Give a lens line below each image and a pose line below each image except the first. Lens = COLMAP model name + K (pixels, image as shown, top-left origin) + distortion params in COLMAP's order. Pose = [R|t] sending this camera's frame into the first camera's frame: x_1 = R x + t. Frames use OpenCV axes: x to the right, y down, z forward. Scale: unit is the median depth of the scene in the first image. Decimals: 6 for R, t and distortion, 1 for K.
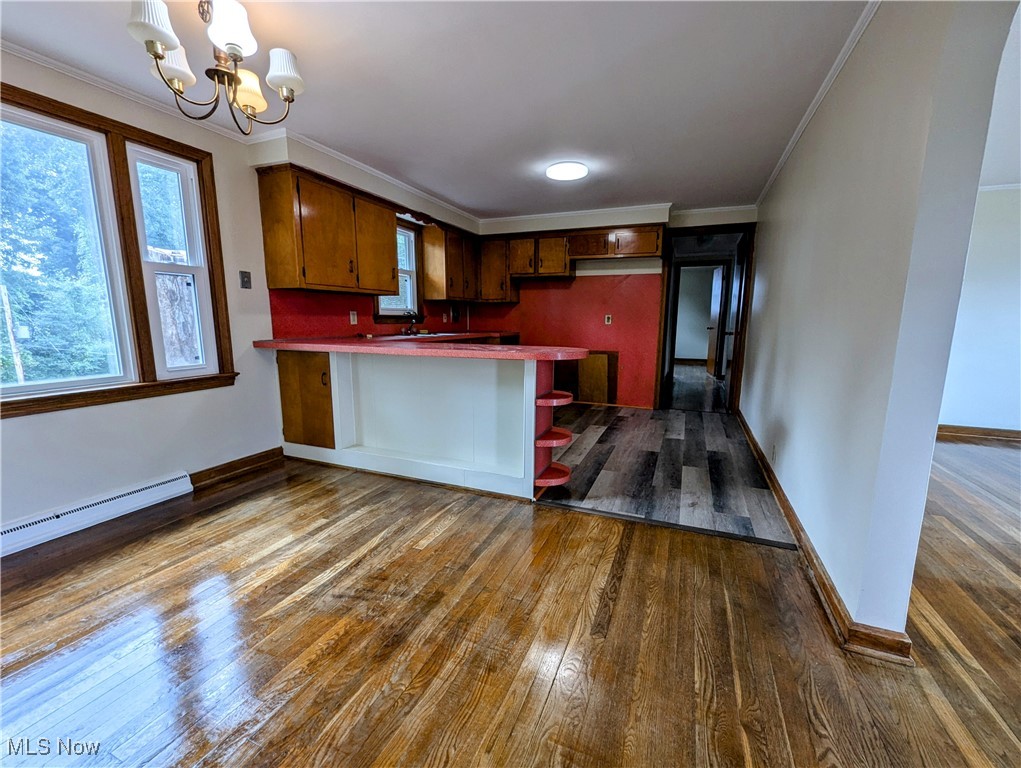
lens RADIAL K [[425.3, 0, 513.0], [0, 425.3, 388.4], [0, 0, 1]] dist [-0.001629, -0.000196]
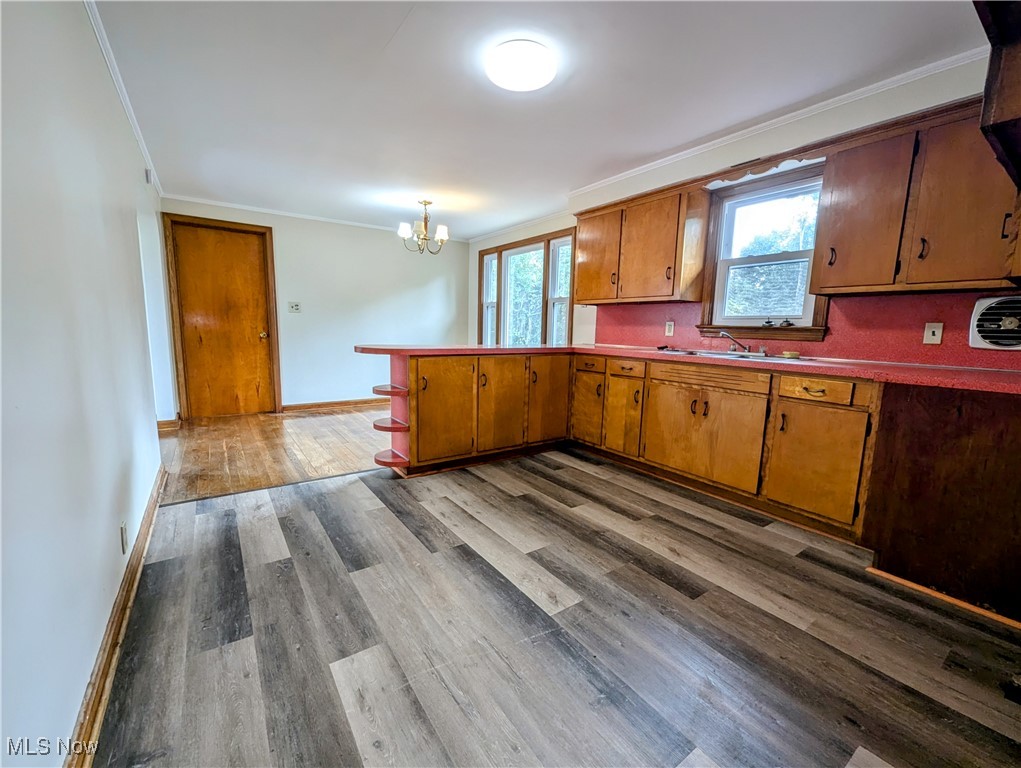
lens RADIAL K [[425.3, 0, 513.0], [0, 425.3, 388.4], [0, 0, 1]] dist [-0.001629, -0.000196]
pose [[-0.532725, 0.099012, -0.840476, 0.763014], [-0.166305, 0.961520, 0.218682, -0.247643], [0.829787, 0.256273, -0.495760, 1.601420]]
